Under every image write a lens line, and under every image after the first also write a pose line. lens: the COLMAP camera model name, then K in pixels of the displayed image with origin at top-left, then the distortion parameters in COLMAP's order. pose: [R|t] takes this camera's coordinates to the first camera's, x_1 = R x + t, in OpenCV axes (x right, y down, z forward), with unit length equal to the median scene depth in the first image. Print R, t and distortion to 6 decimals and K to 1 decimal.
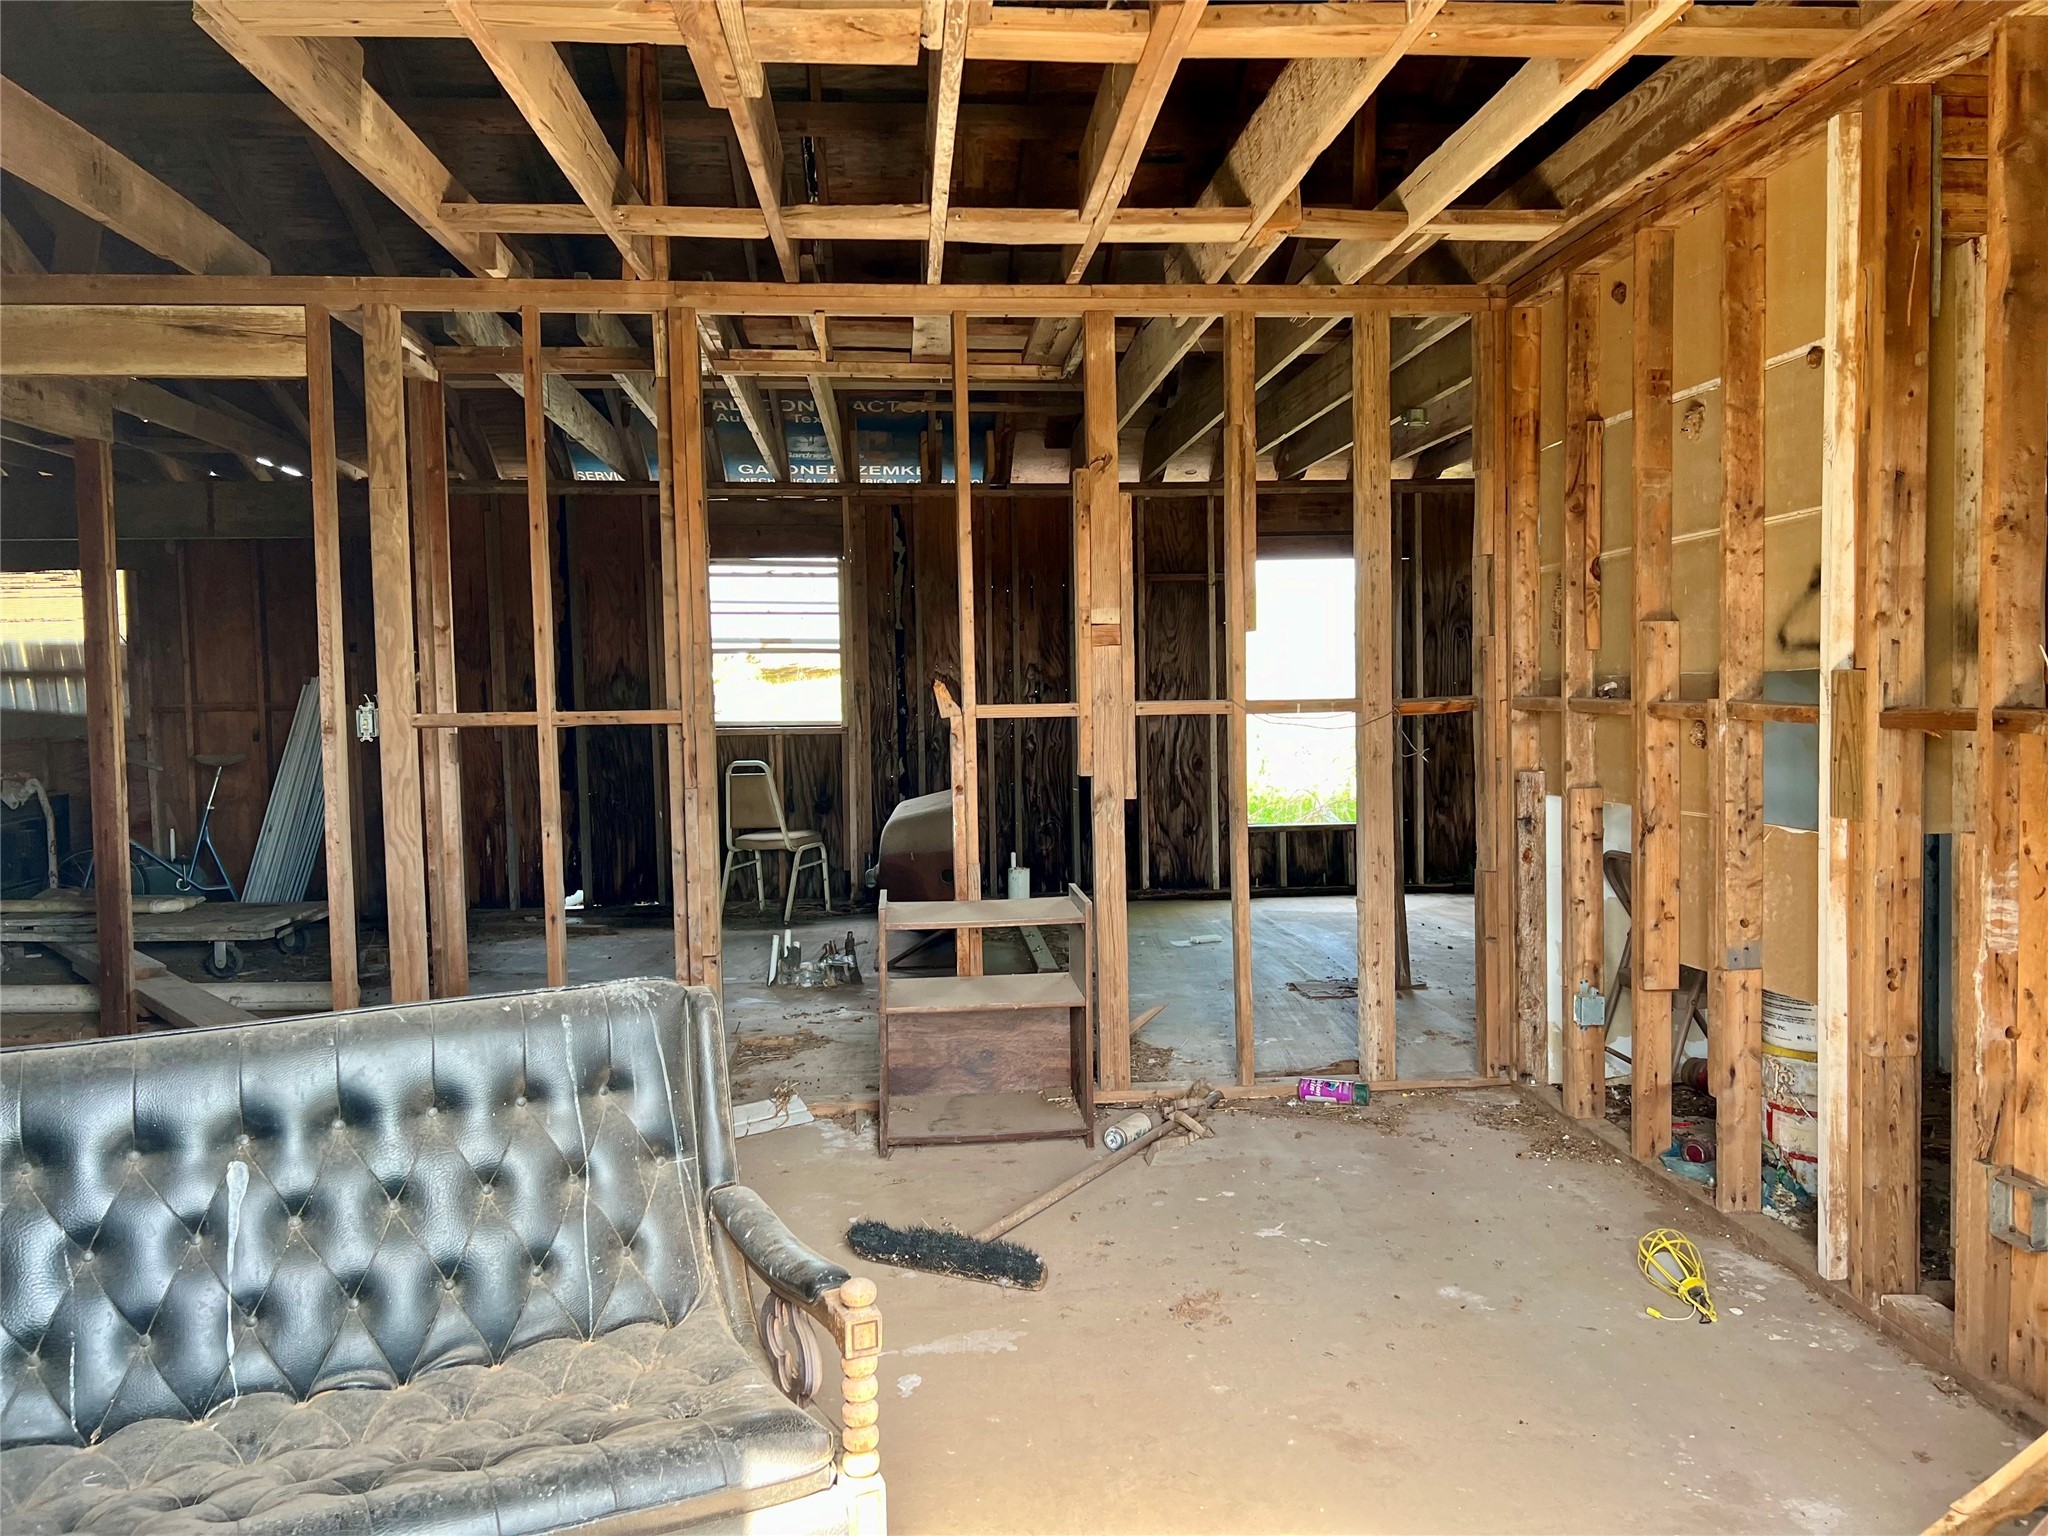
lens RADIAL K [[1540.5, 0, 1035.7], [0, 1540.5, 753.6], [0, 0, 1]] dist [0.049292, -0.058197]
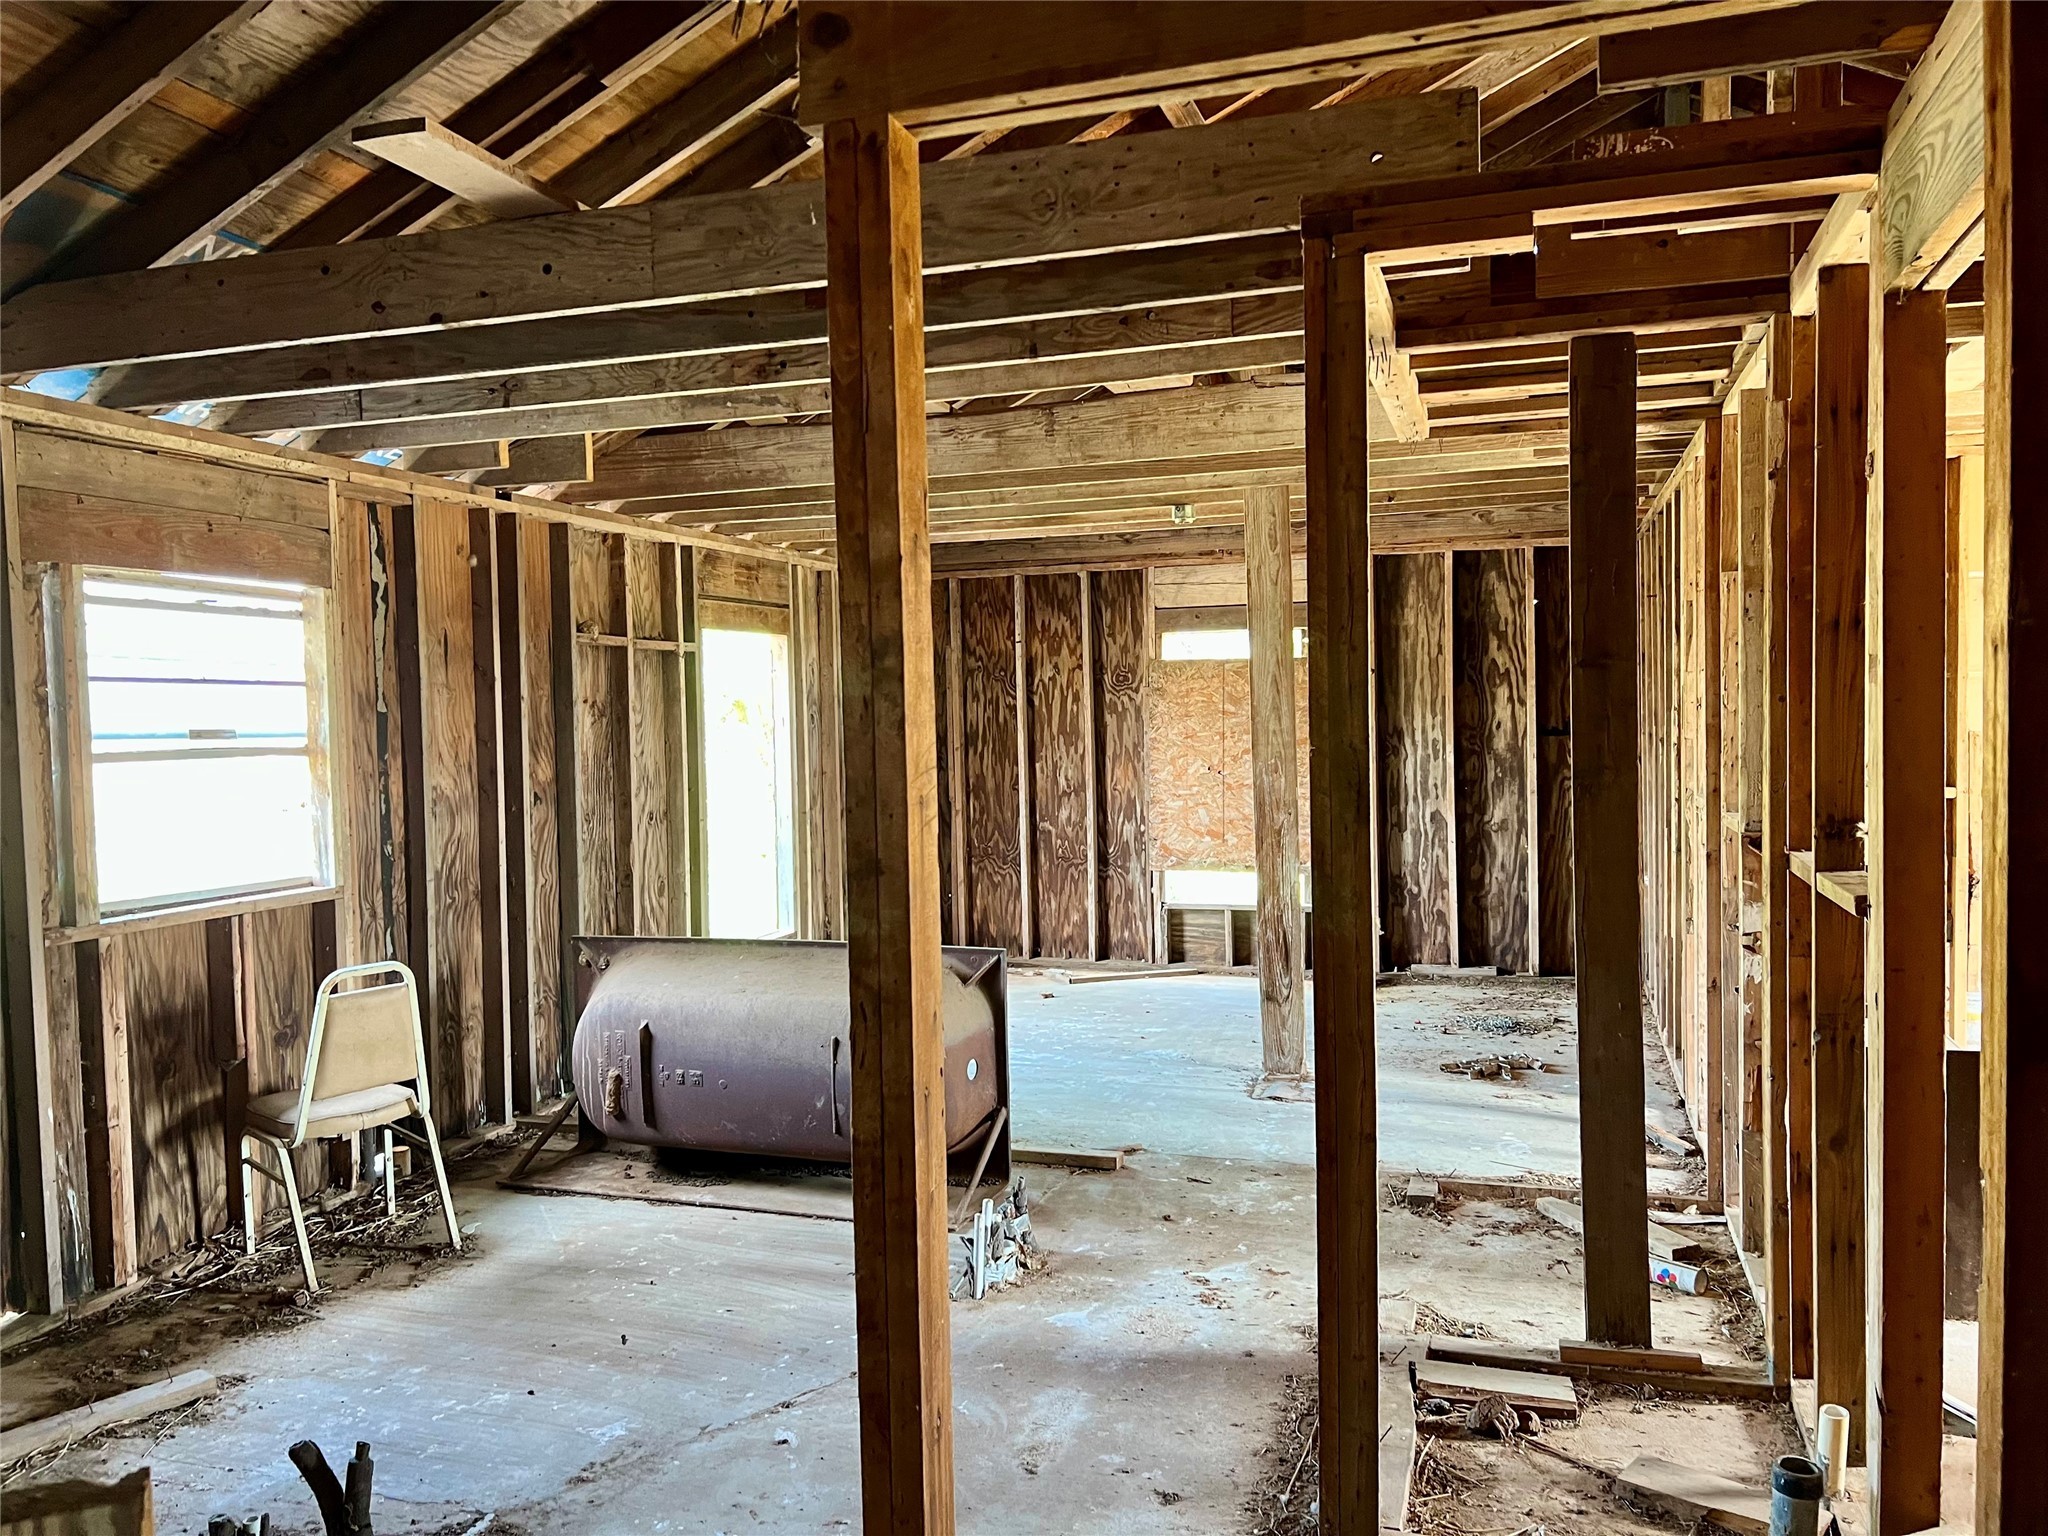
lens RADIAL K [[1540.5, 0, 1060.9], [0, 1540.5, 761.9], [0, 0, 1]] dist [0.049292, -0.058197]
pose [[0.383979, -0.027146, 0.922943, -1.298631], [0.059179, 0.998236, 0.004740, -0.118209], [-0.921444, 0.052799, 0.384908, 1.277511]]
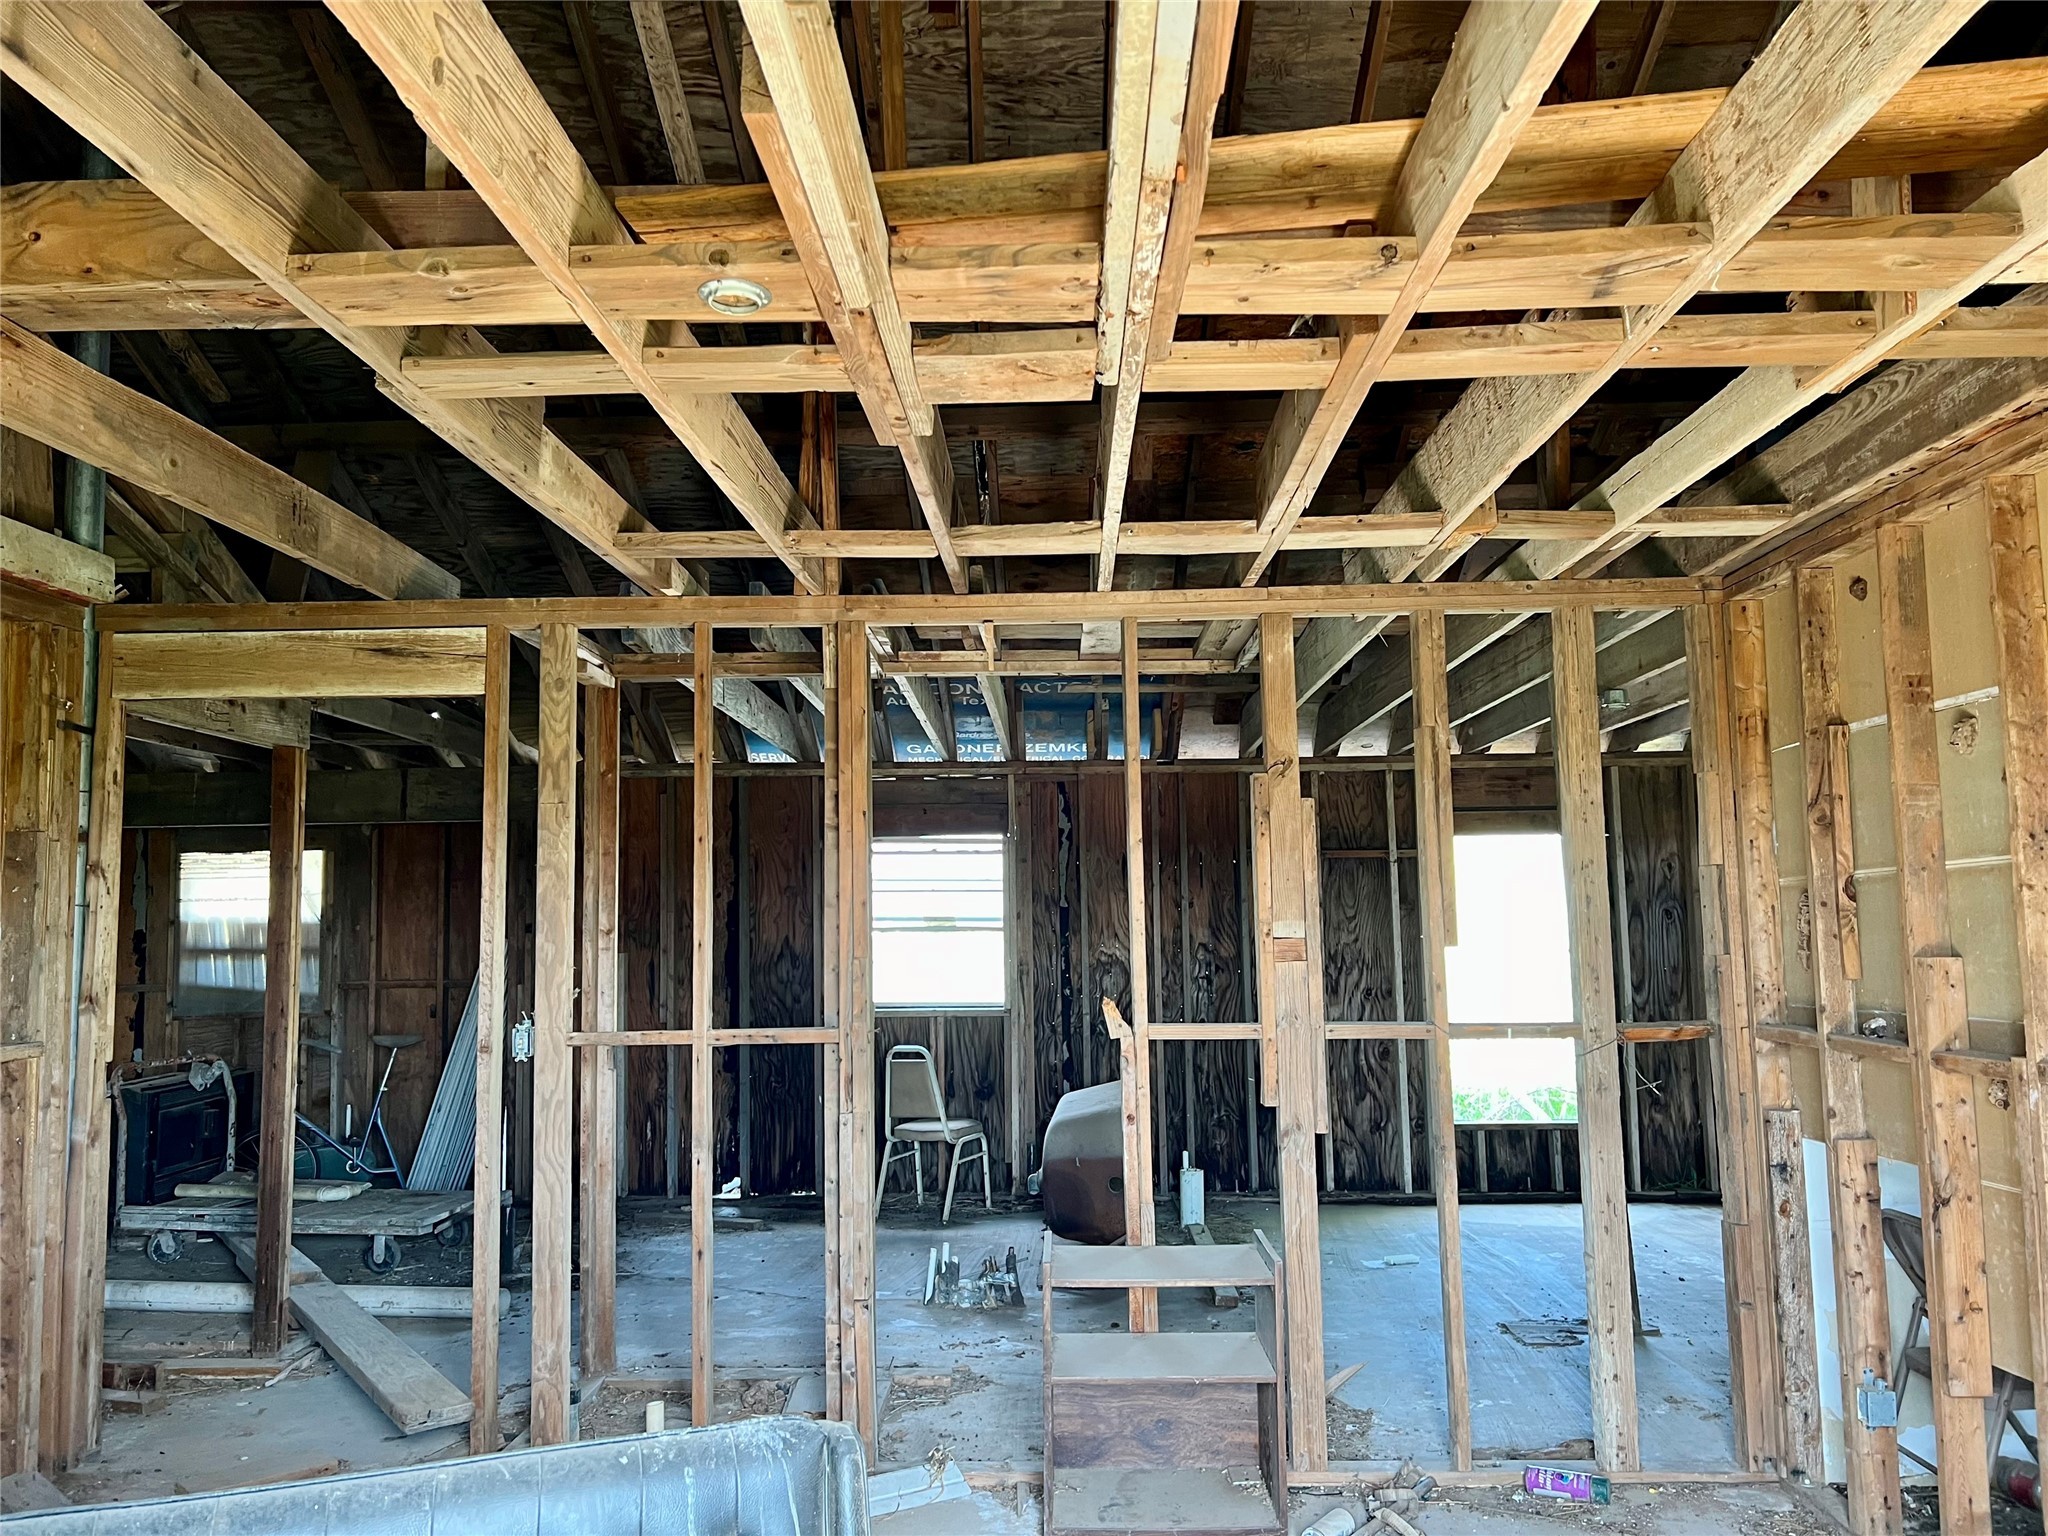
lens RADIAL K [[1540.5, 0, 1019.2], [0, 1540.5, 775.2], [0, 0, 1]] dist [0.049292, -0.058197]
pose [[0.993263, -0.008046, -0.115604, -0.009523], [-0.008479, 0.989866, -0.141752, -0.060609], [0.115573, 0.141777, 0.983129, 0.068452]]
